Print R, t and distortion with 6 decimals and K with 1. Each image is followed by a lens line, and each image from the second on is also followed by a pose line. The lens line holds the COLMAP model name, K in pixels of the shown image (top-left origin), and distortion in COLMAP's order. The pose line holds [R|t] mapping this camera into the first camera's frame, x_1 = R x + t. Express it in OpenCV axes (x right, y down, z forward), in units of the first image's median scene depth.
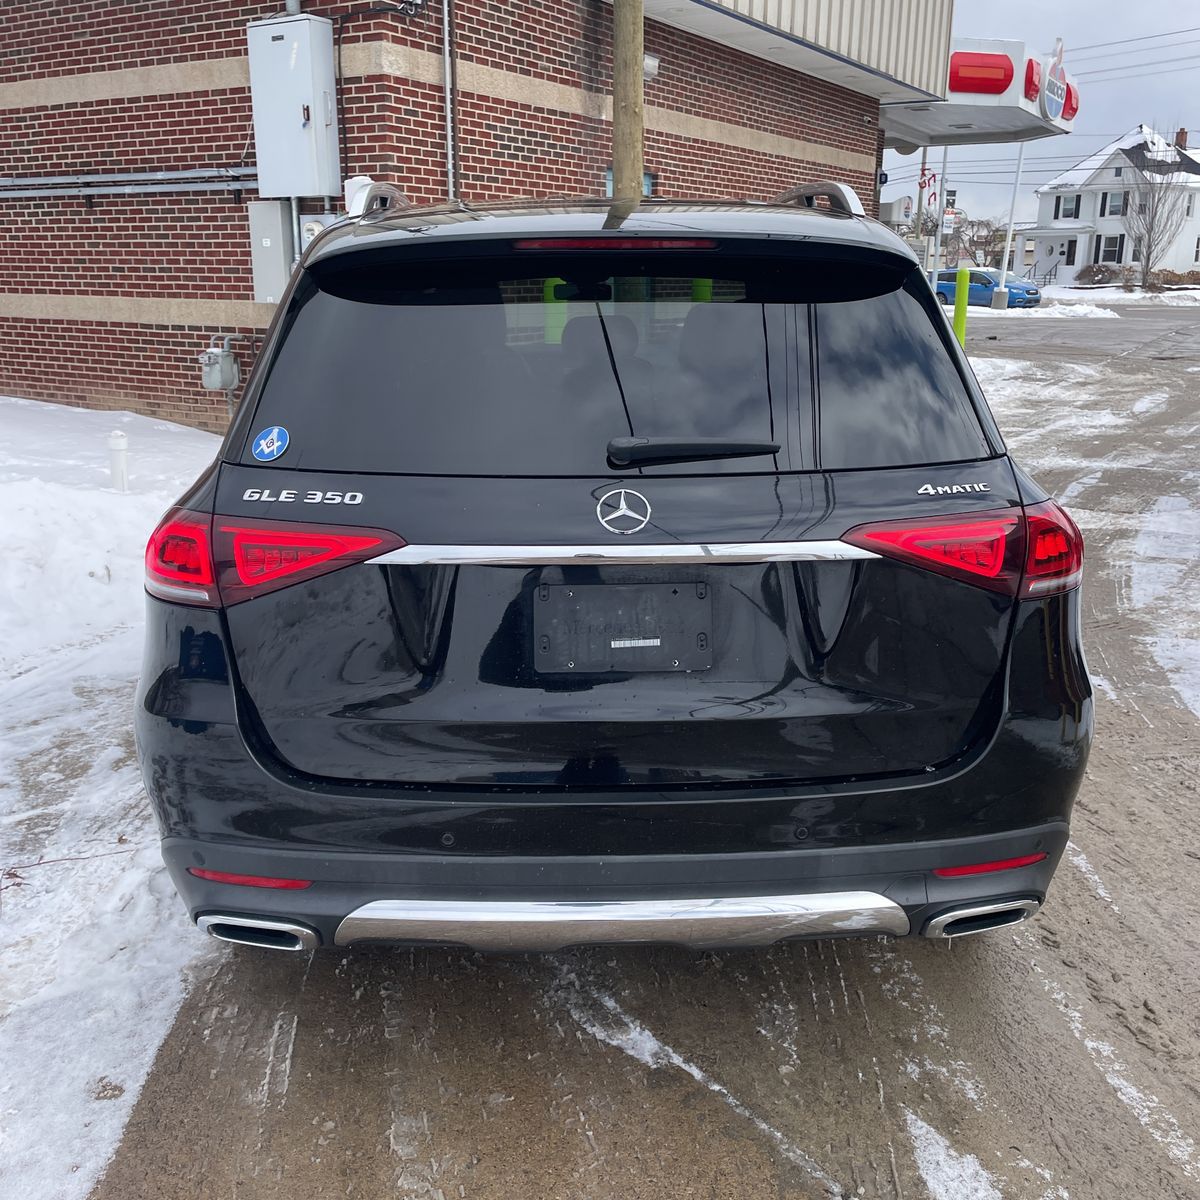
lens RADIAL K [[1220.3, 0, 590.8], [0, 1220.3, 594.3], [0, 0, 1]] dist [0.034098, 0.000000]
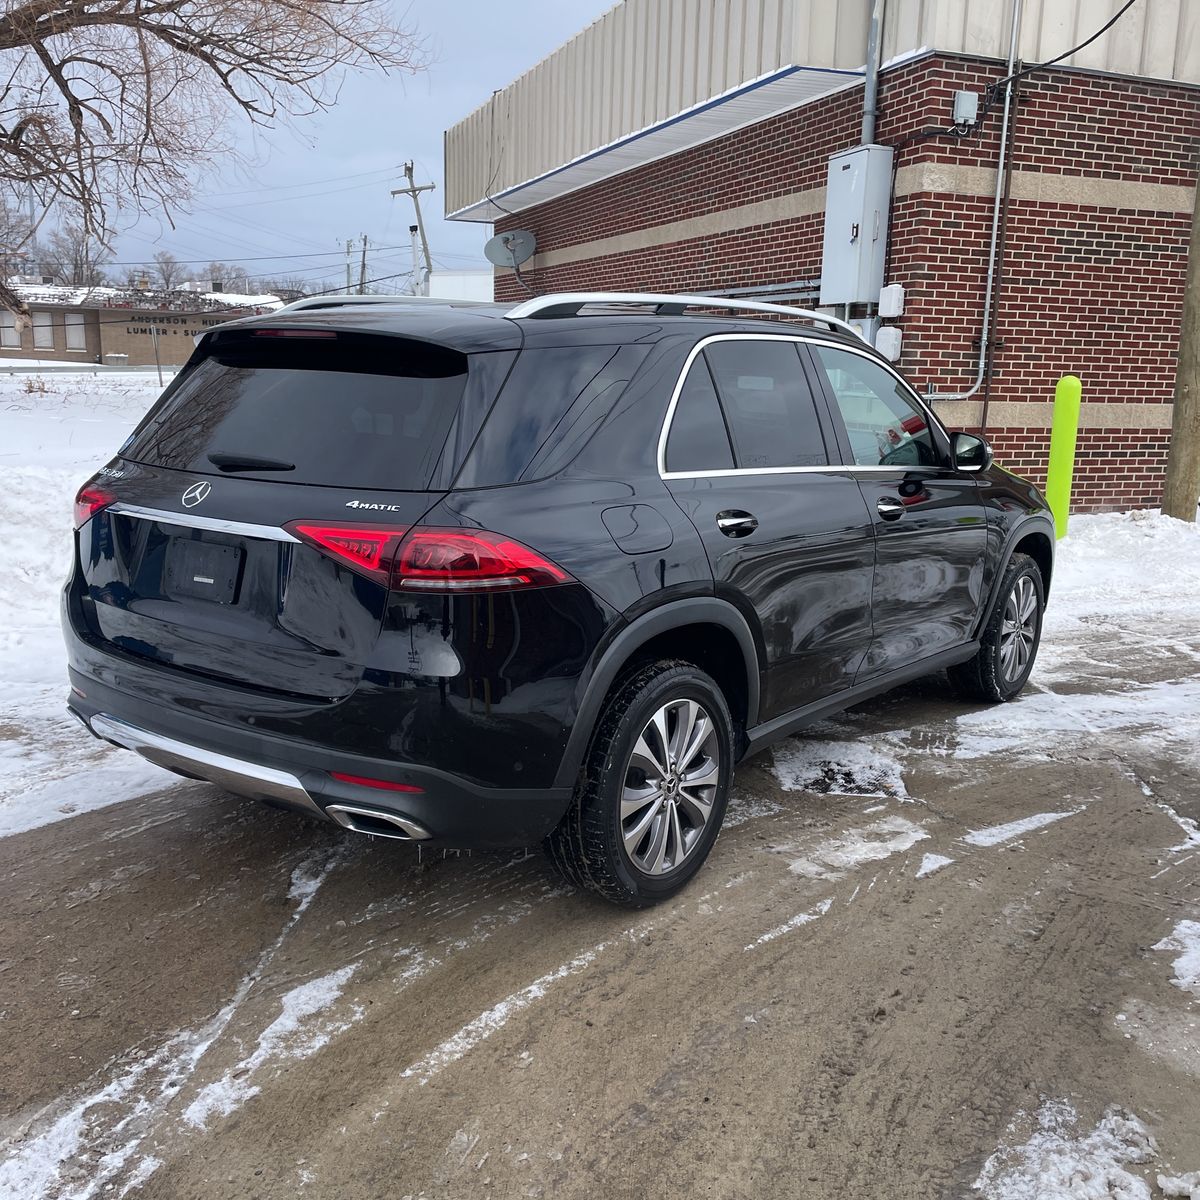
lens RADIAL K [[1220.3, 0, 597.3], [0, 1220.3, 611.0], [0, 0, 1]] dist [0.034098, 0.000000]
pose [[0.775550, 0.145706, -0.614240, 0.325345], [-0.186369, 0.982477, -0.002256, -0.002678], [0.603149, 0.116225, 0.789116, 0.011768]]
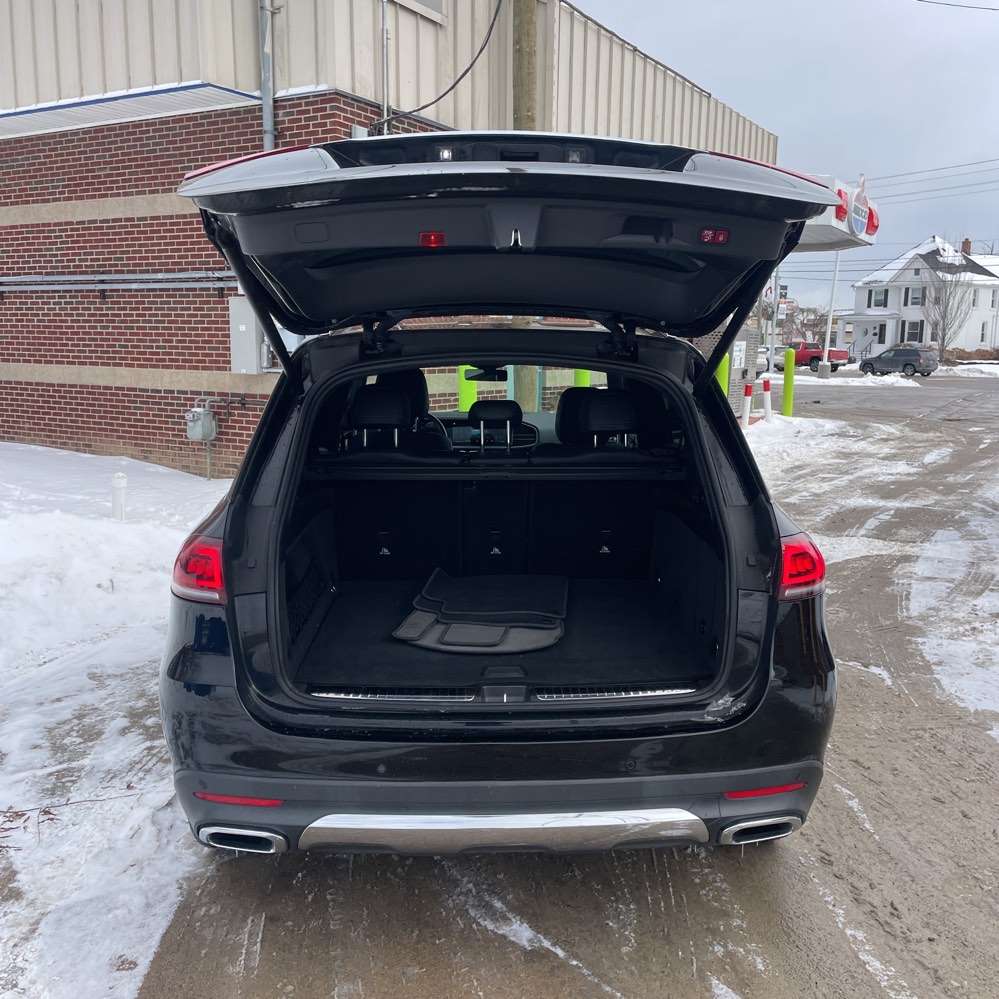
lens RADIAL K [[1015.9, 0, 513.8], [0, 1015.9, 498.8], [0, 0, 1]] dist [0.034098, 0.000000]
pose [[0.999835, 0.006750, 0.016843, 0.003340], [-0.004929, 0.994364, -0.105904, 0.002929], [-0.017463, 0.105803, 0.994234, -0.049130]]
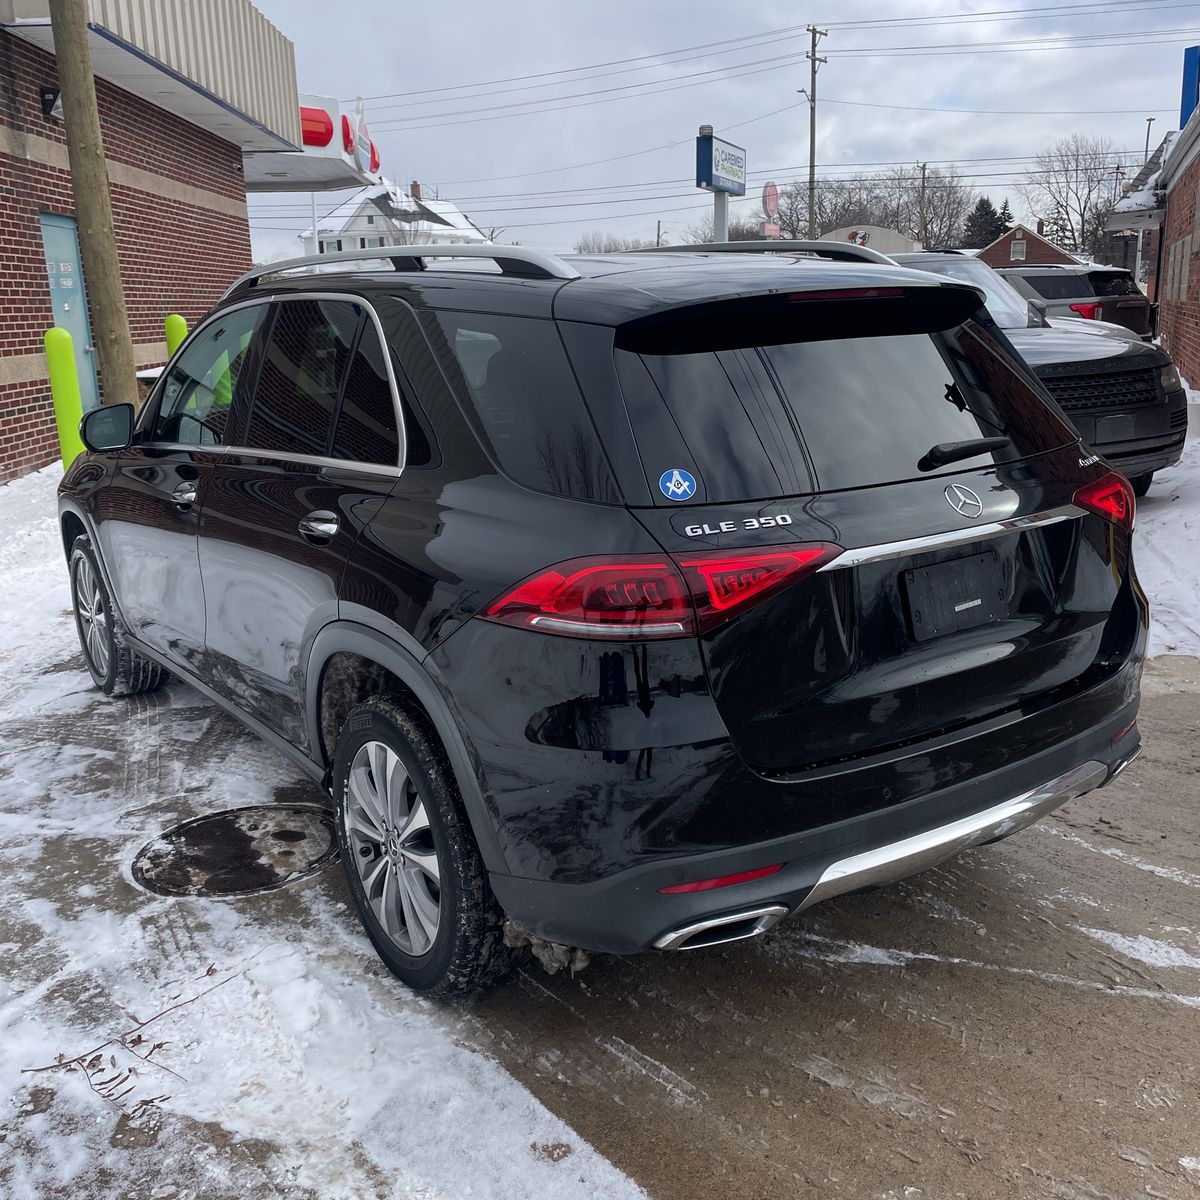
lens RADIAL K [[1220.3, 0, 606.8], [0, 1220.3, 582.9], [0, 0, 1]] dist [0.034098, 0.000000]
pose [[0.831655, -0.151277, 0.534290, -0.218047], [0.172607, 0.984938, 0.010199, -0.013853], [-0.527785, 0.083740, 0.845240, 0.027044]]
